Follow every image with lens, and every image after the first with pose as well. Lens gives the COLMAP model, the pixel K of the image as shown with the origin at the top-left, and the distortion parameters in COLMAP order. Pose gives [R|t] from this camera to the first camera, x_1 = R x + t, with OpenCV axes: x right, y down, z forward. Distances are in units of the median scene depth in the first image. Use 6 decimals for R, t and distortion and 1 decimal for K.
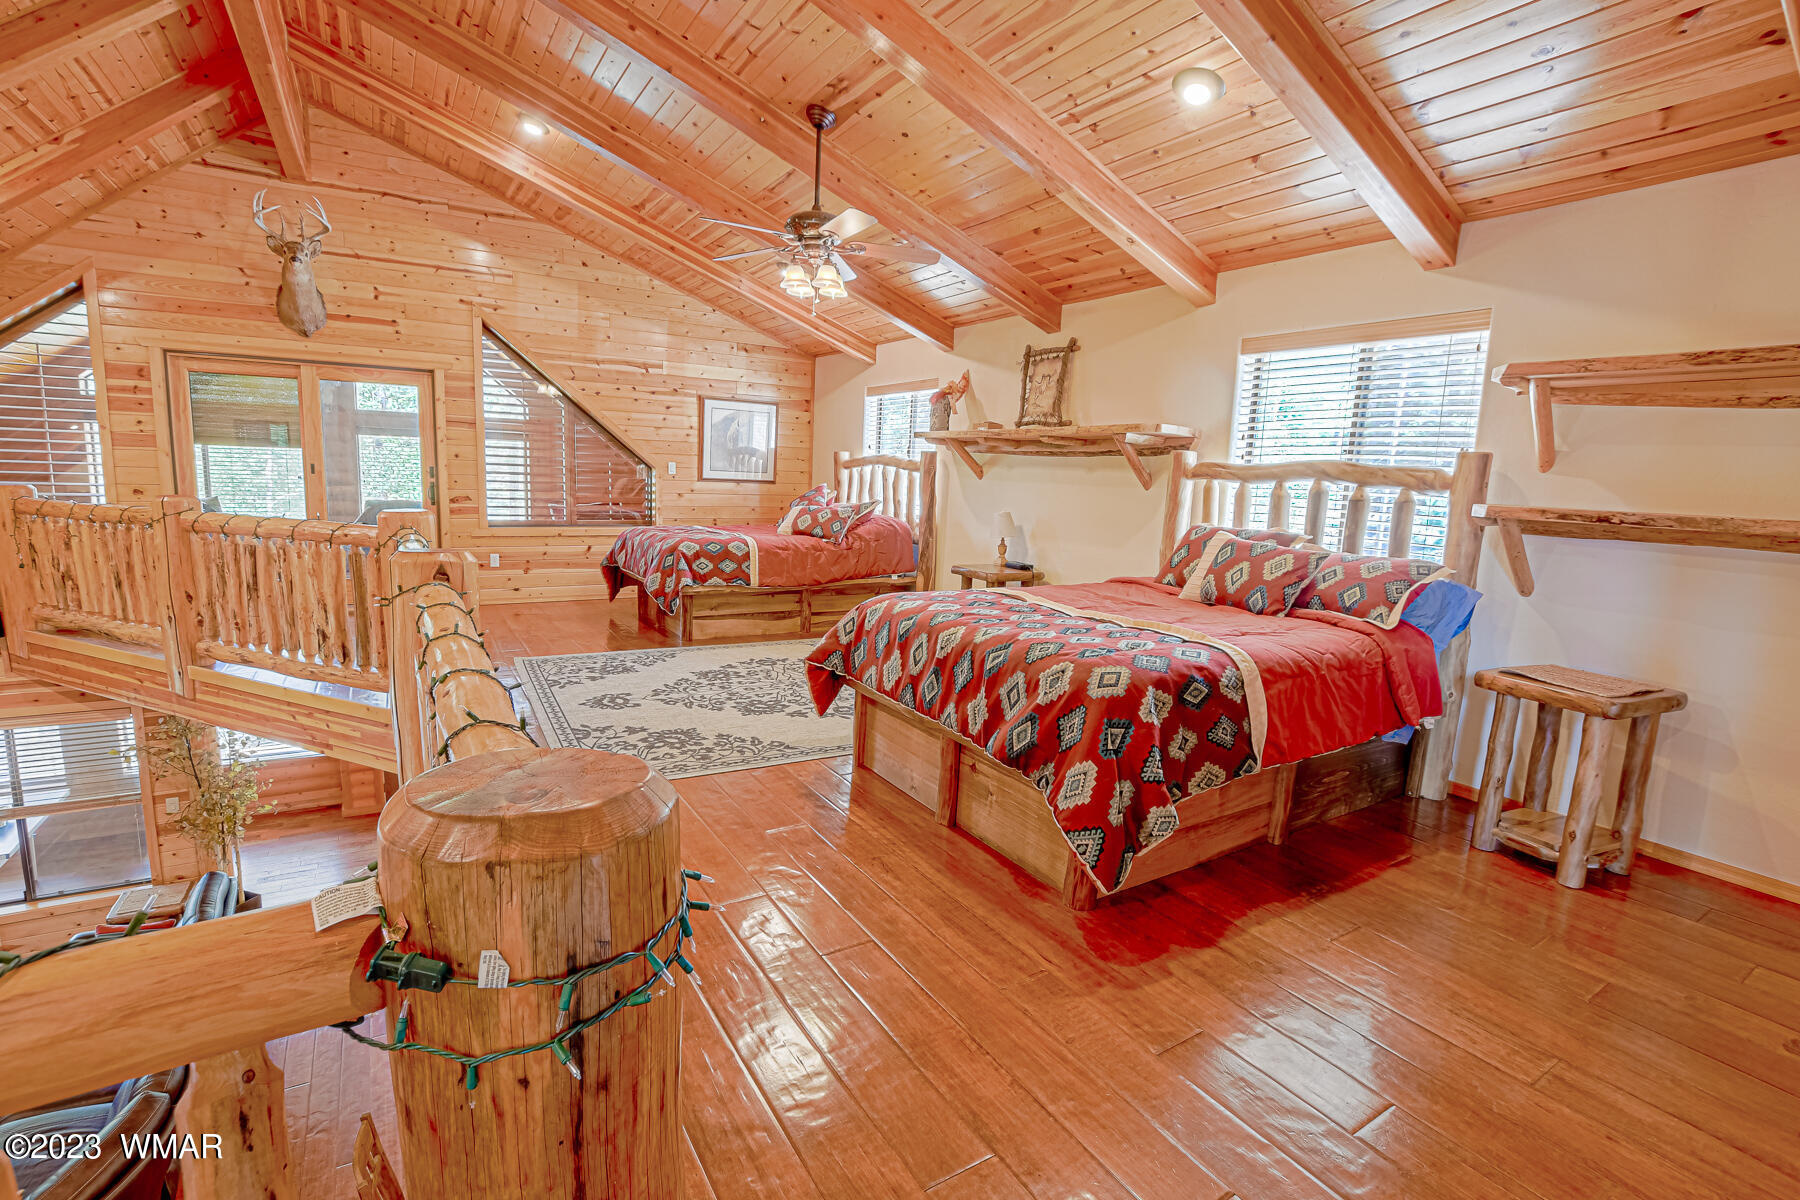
lens RADIAL K [[793.1, 0, 918.2], [0, 793.1, 596.2], [0, 0, 1]] dist [-0.035444, 0.007844]
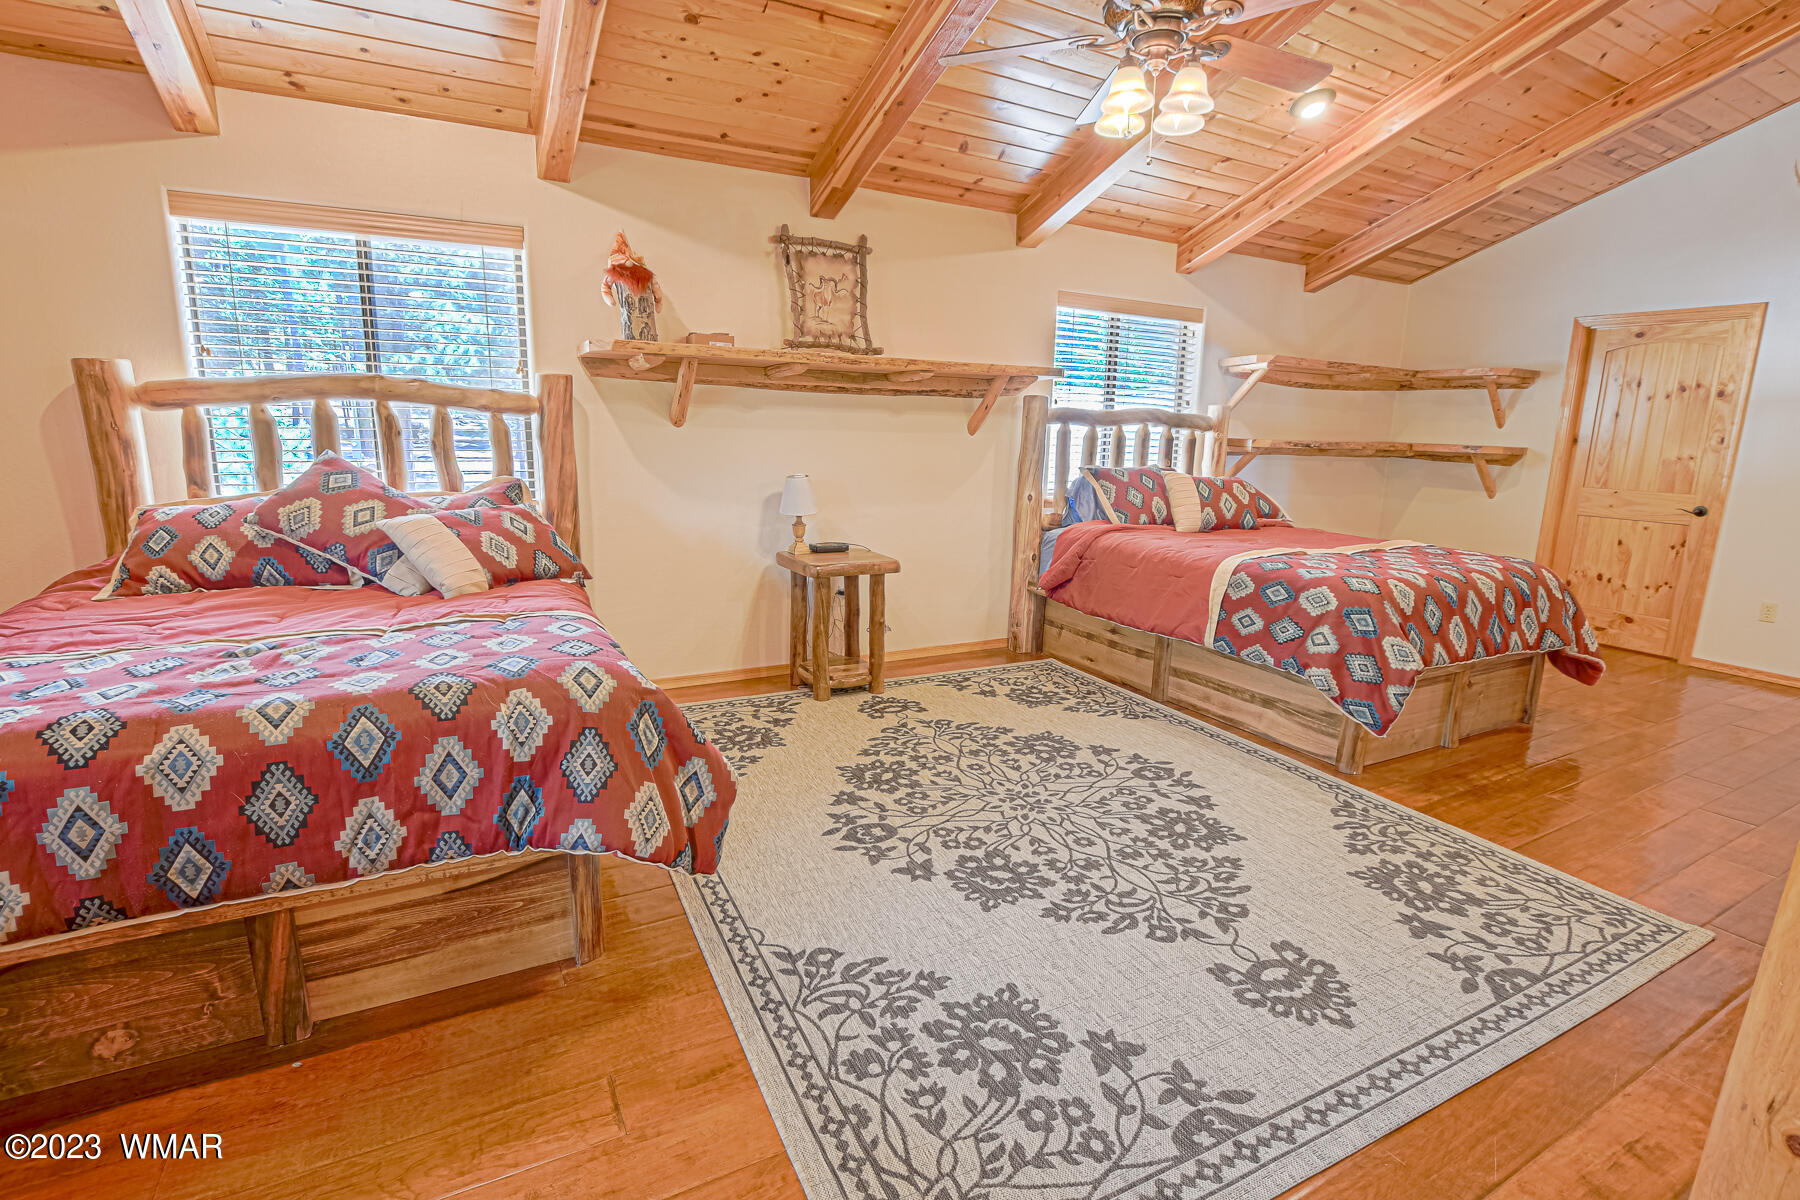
lens RADIAL K [[793.1, 0, 918.2], [0, 793.1, 596.2], [0, 0, 1]] dist [-0.035444, 0.007844]
pose [[0.113836, -0.251063, 0.961254, -0.761754], [0.129058, 0.963082, 0.236257, -0.206367], [-0.985081, 0.097163, 0.142035, 1.087198]]
